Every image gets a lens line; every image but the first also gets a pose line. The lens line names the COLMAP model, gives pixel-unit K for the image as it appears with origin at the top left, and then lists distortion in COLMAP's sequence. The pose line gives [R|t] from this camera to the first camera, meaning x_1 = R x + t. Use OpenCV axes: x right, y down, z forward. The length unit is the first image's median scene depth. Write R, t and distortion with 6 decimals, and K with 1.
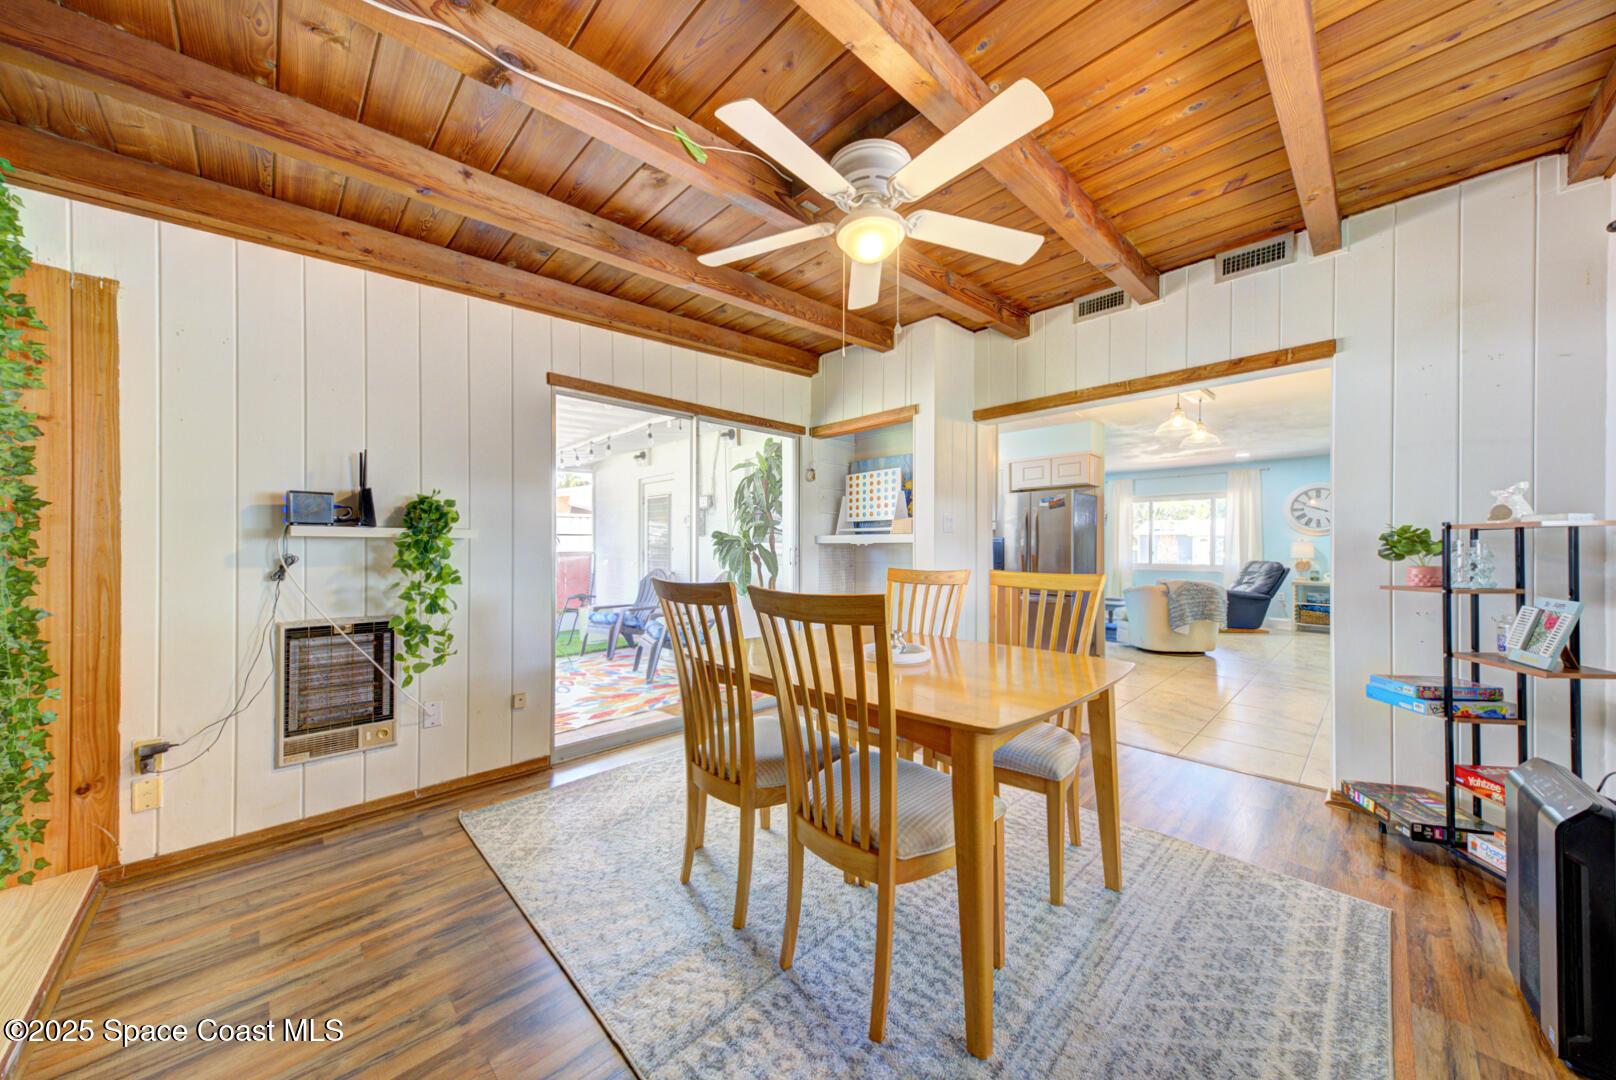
lens RADIAL K [[555.4, 0, 811.6], [0, 555.4, 546.2], [0, 0, 1]] dist [0.019437, -0.000100]
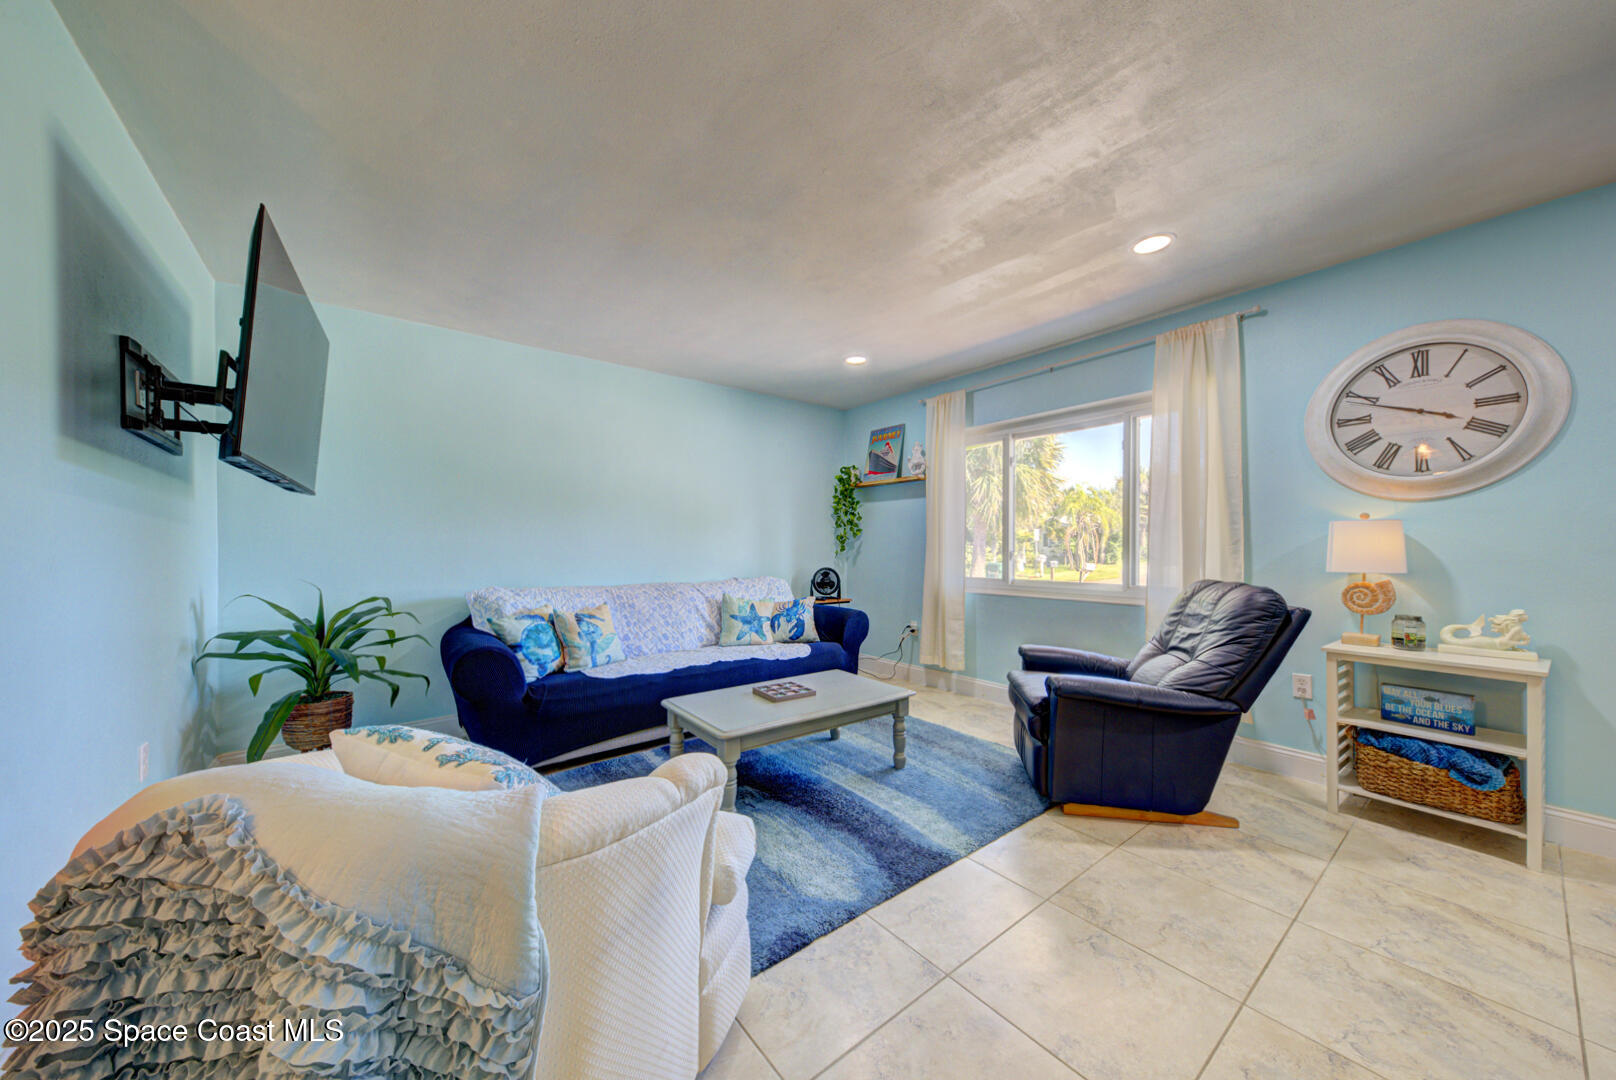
lens RADIAL K [[550.5, 0, 808.0], [0, 550.5, 540.0], [0, 0, 1]] dist [0.000968, 0.000044]
pose [[0.994480, 0.003927, -0.104854, 0.608197], [-0.004722, 0.999962, -0.007338, 0.007032], [0.104821, 0.007792, 0.994461, 0.678476]]
